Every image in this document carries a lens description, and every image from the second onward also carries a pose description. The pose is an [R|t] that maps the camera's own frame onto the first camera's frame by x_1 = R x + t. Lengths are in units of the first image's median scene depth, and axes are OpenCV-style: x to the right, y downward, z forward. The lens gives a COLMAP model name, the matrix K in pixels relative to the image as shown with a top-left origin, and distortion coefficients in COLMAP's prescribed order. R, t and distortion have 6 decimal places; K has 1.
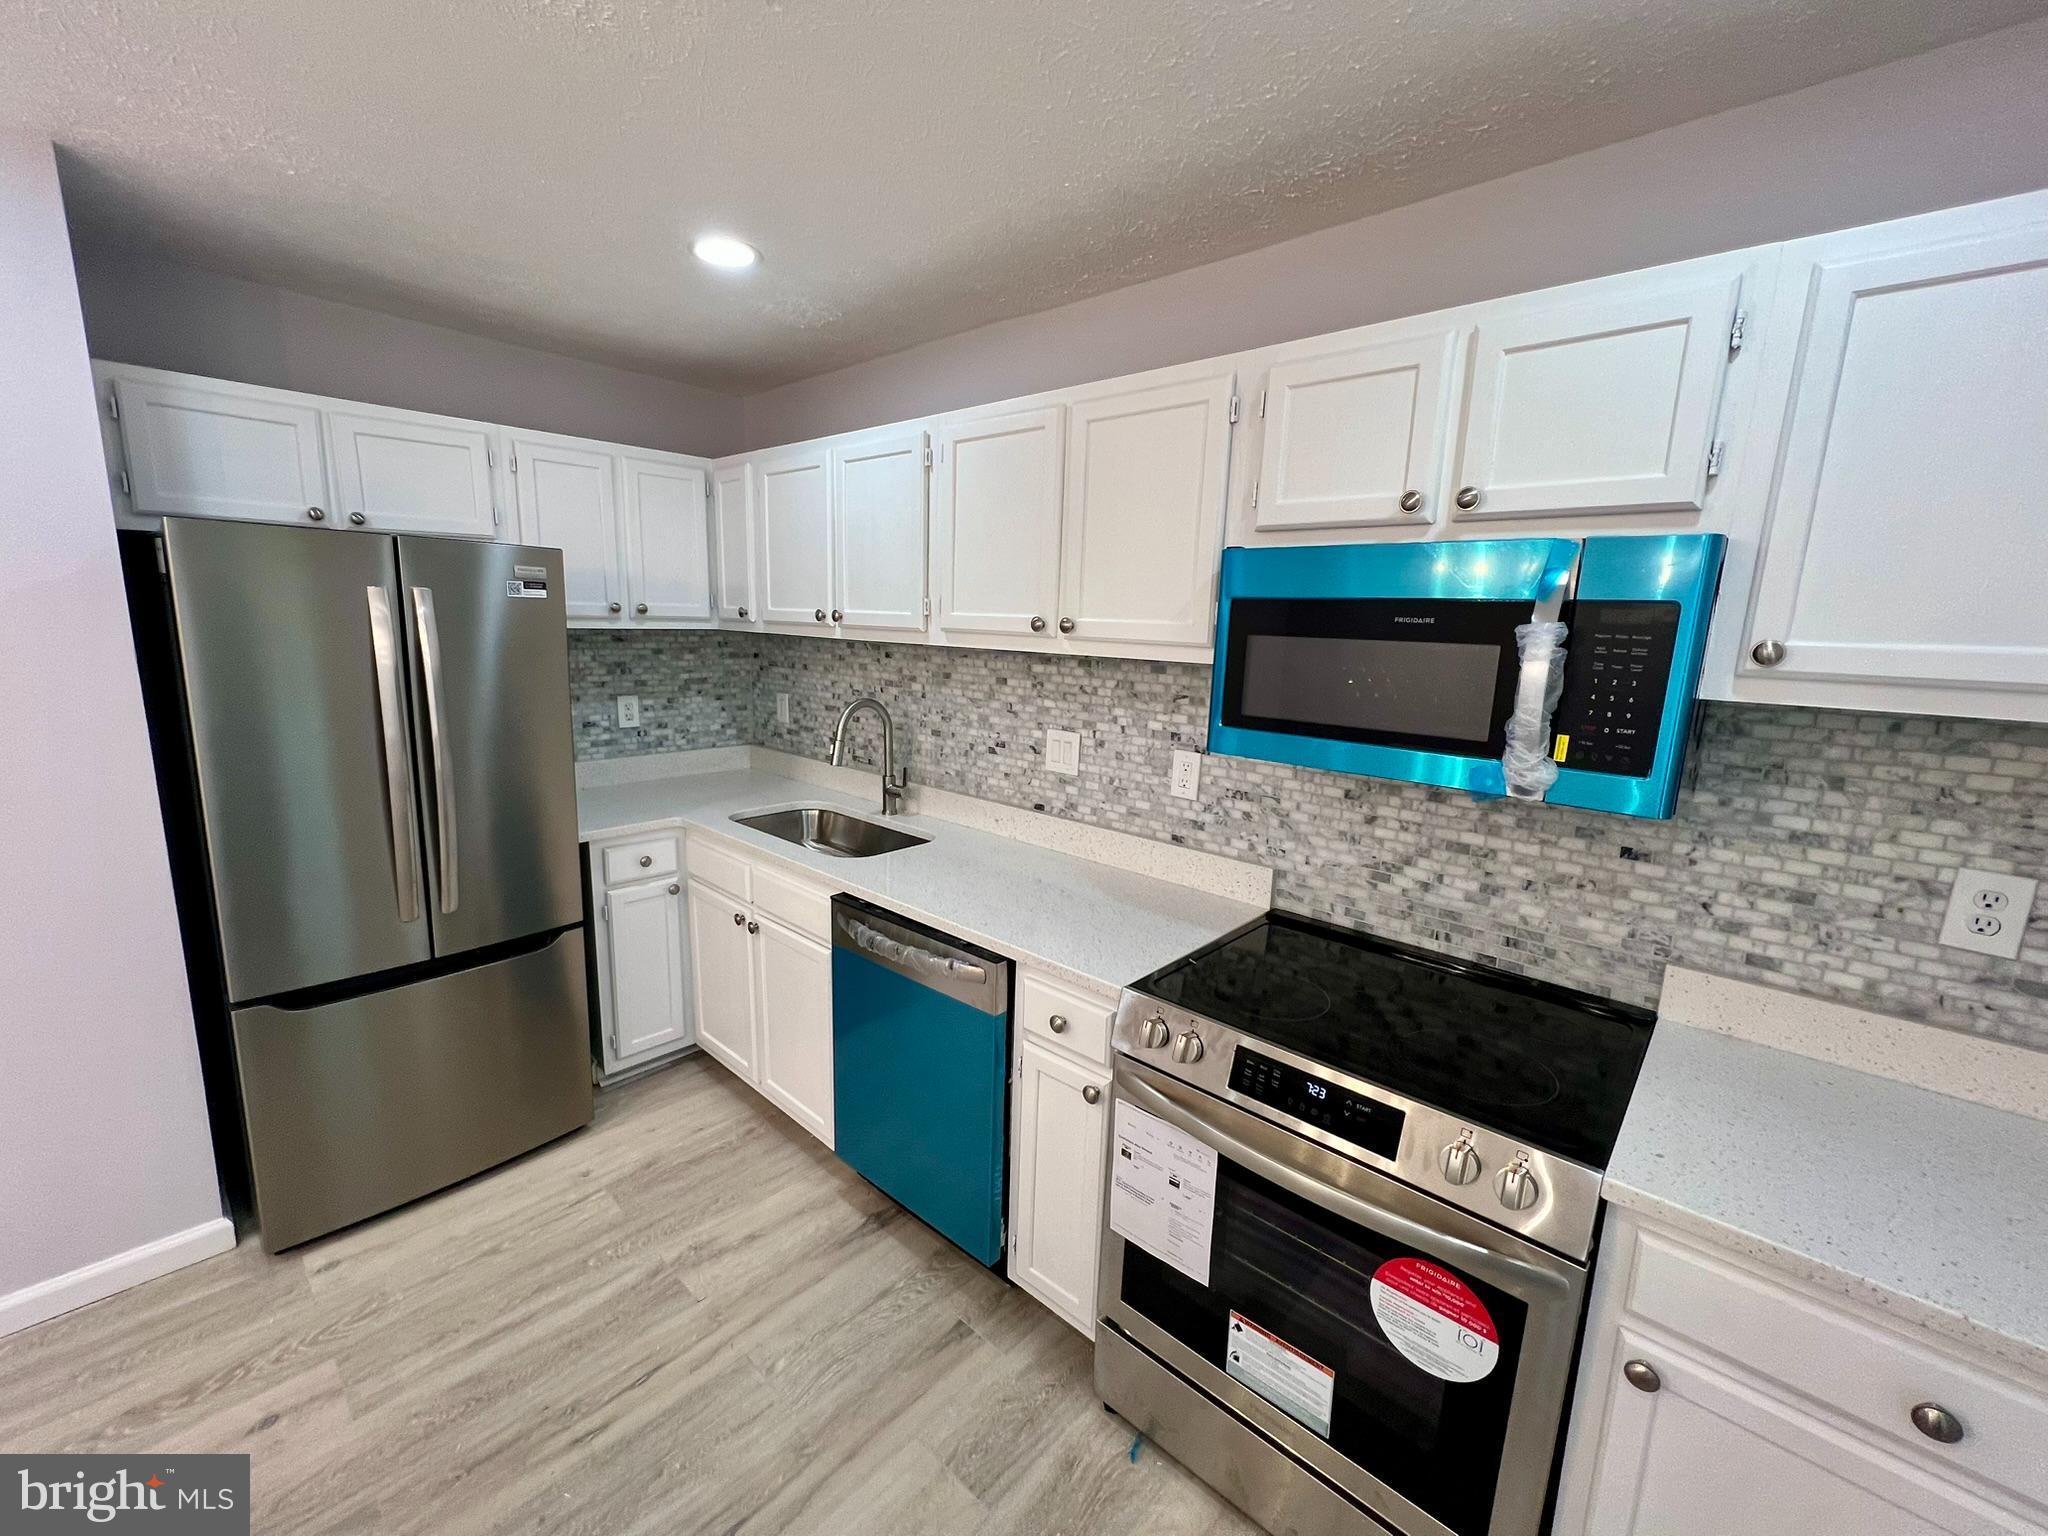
lens RADIAL K [[828.8, 0, 1024.4], [0, 828.8, 770.7], [0, 0, 1]] dist [-0.001770, 0.000175]
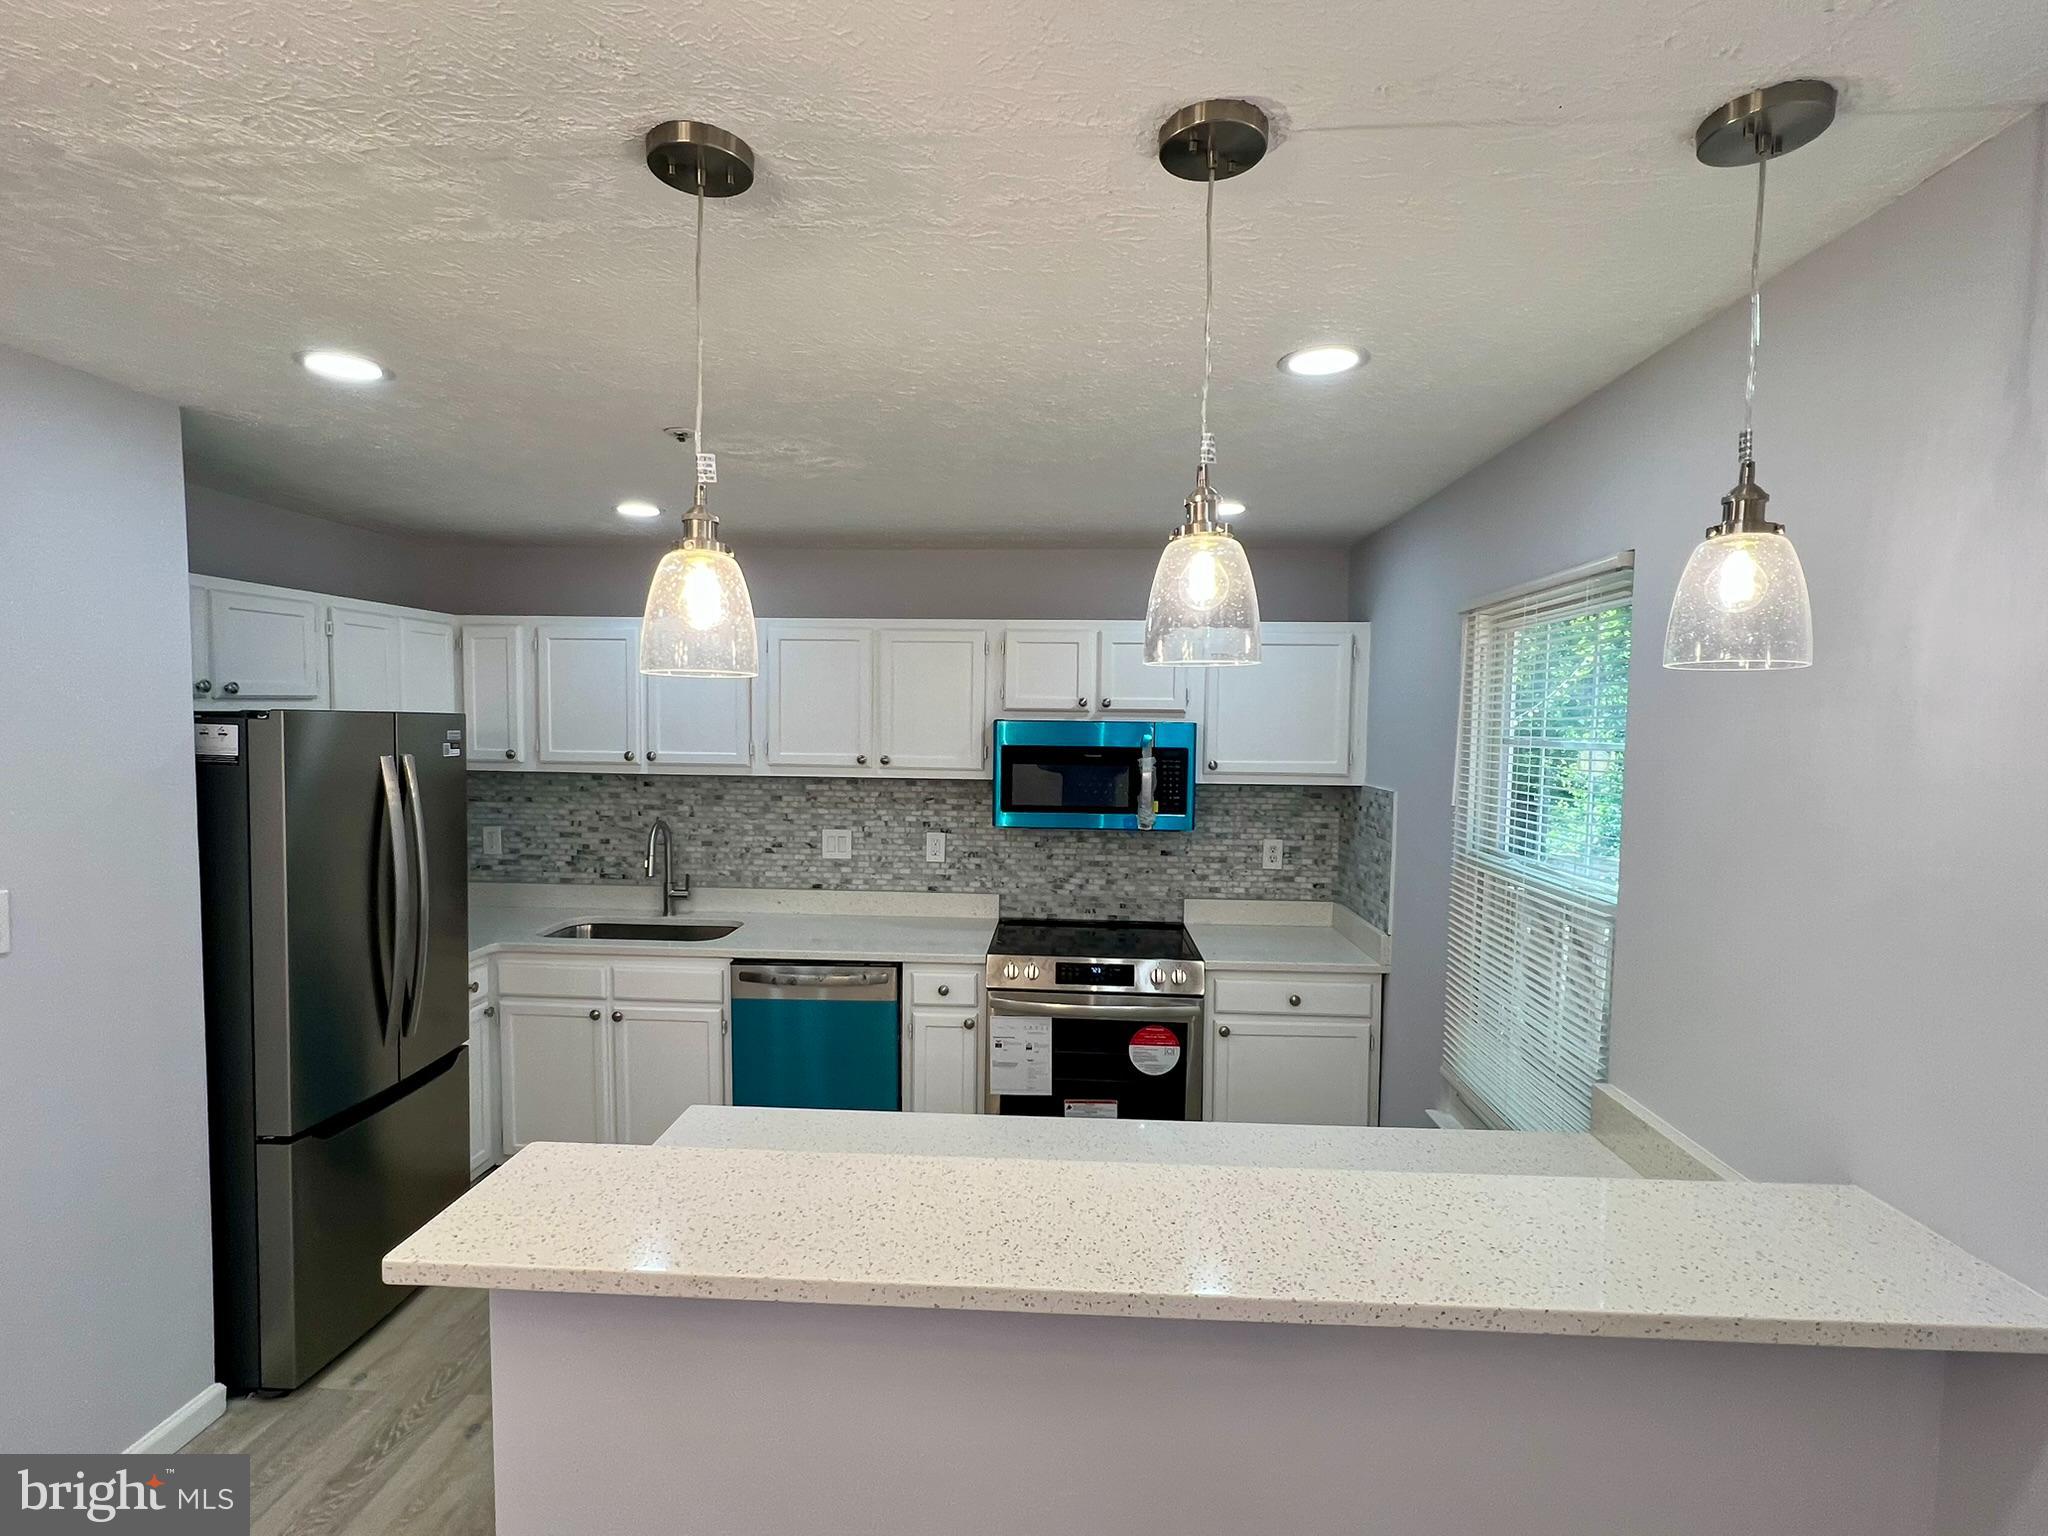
lens RADIAL K [[973.1, 0, 1021.4], [0, 973.1, 777.2], [0, 0, 1]] dist [0.003804, -0.000726]
pose [[0.772621, -0.057075, 0.632297, -0.936078], [0.126157, 0.989892, -0.064800, 0.014982], [-0.622207, 0.129834, 0.772011, -0.624892]]
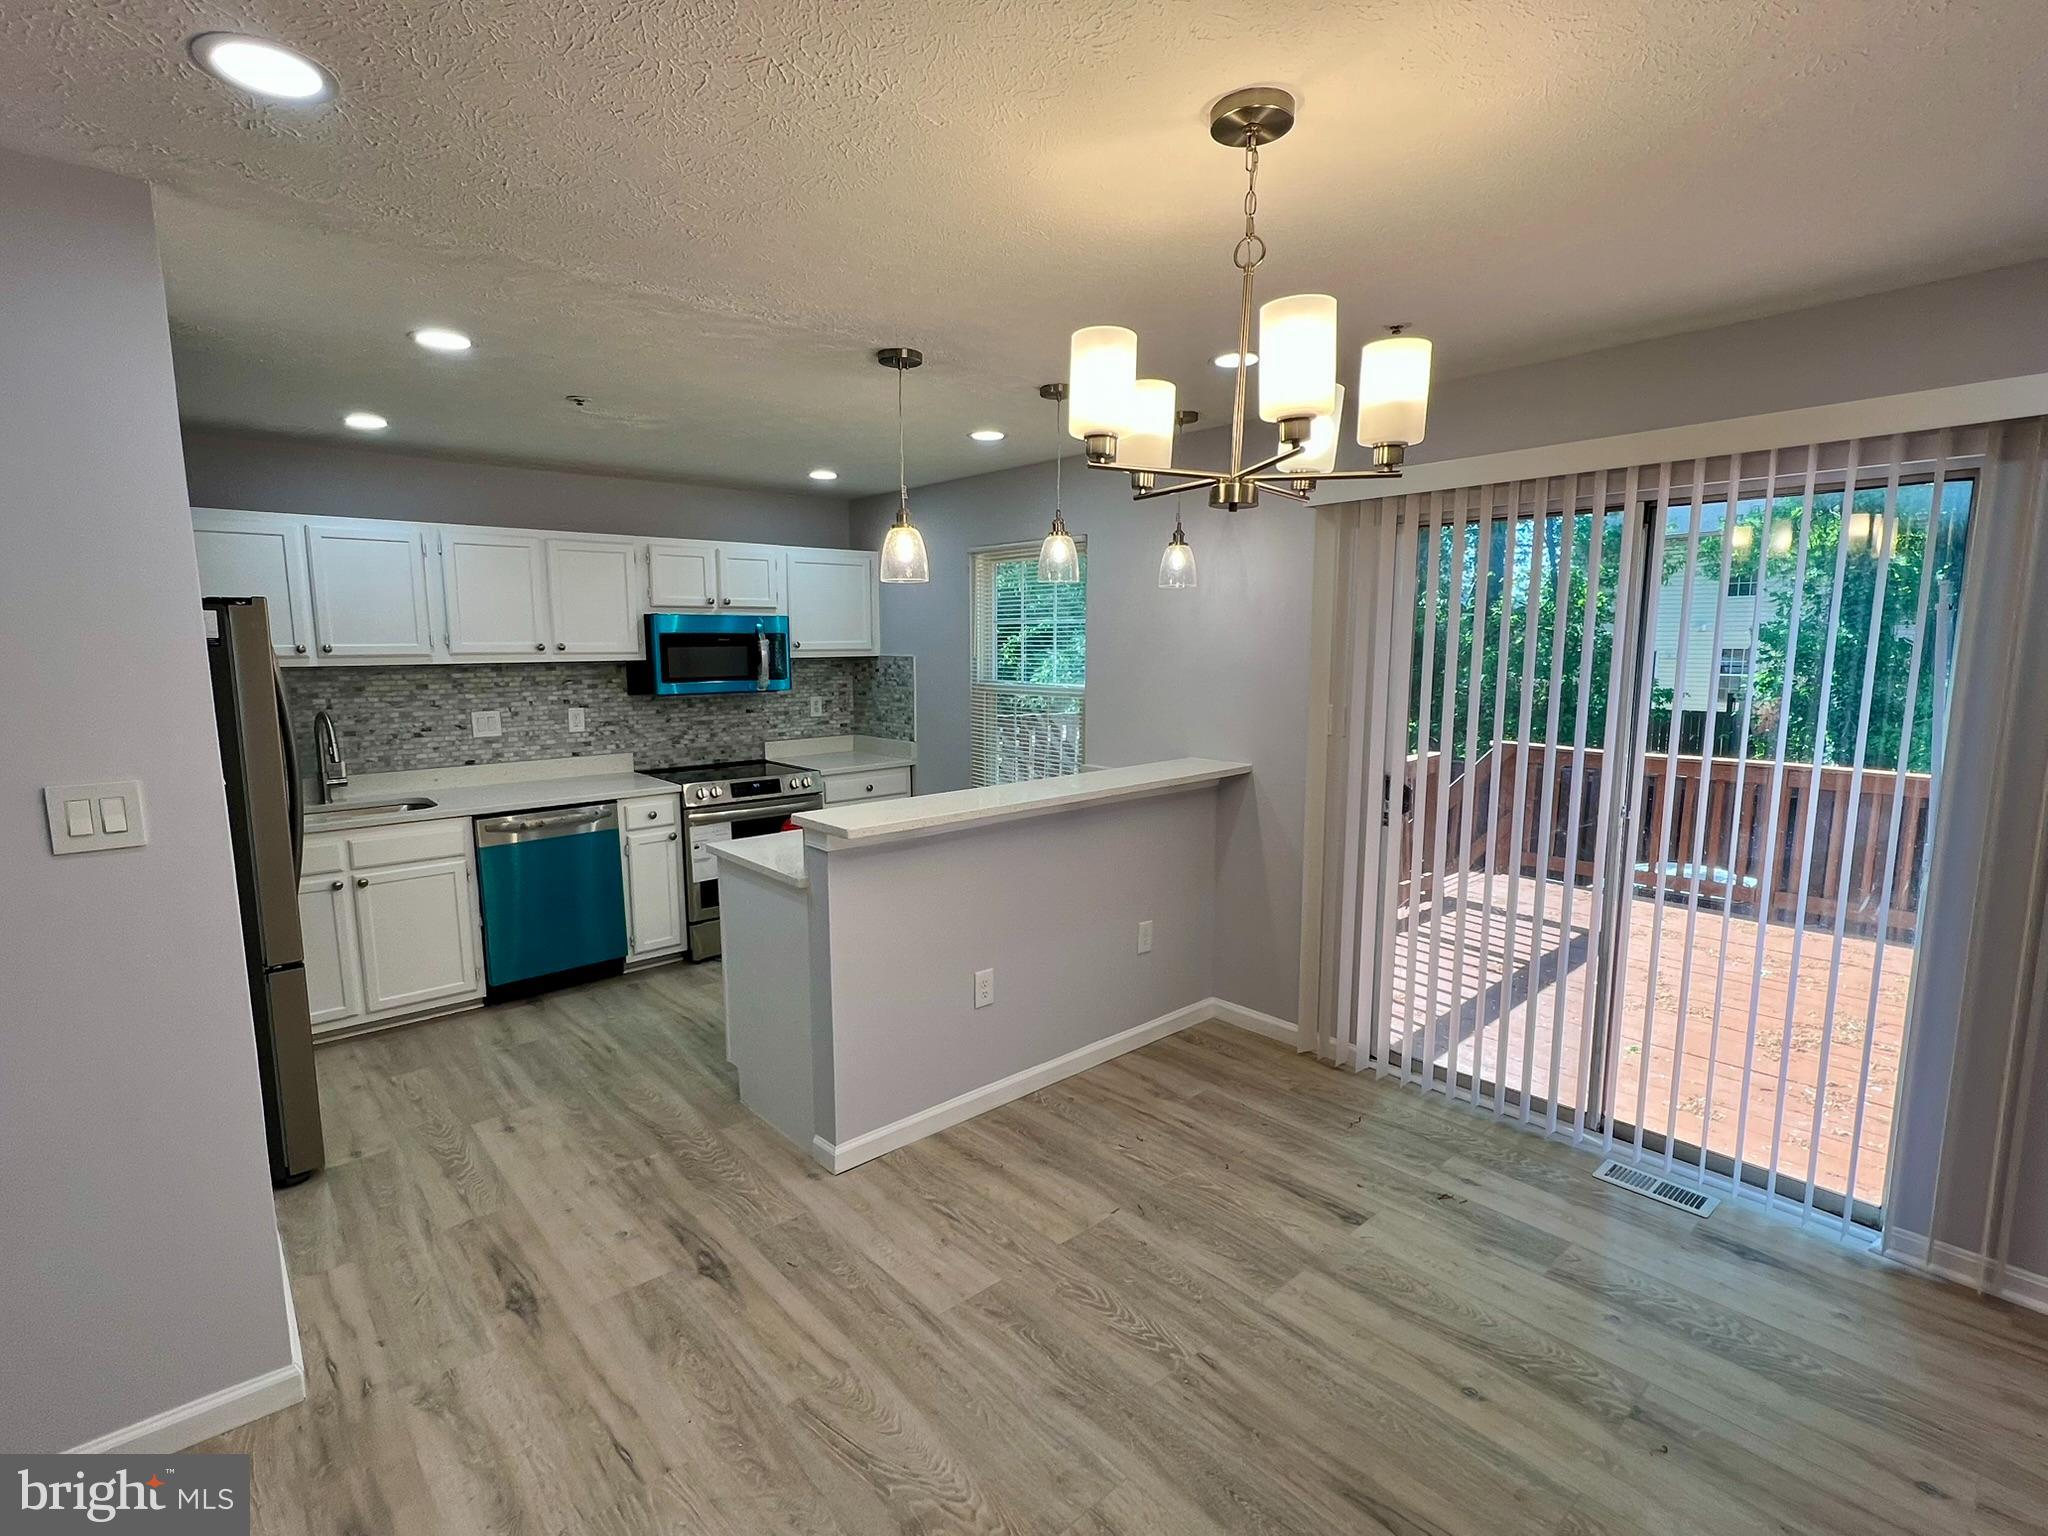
lens RADIAL K [[973.1, 0, 1018.5], [0, 973.1, 761.3], [0, 0, 1]] dist [0.003804, -0.000726]
pose [[0.101972, -0.158521, 0.982076, -2.163362], [0.187947, 0.972512, 0.137462, -0.021616], [-0.976871, 0.170561, 0.128963, -0.334457]]
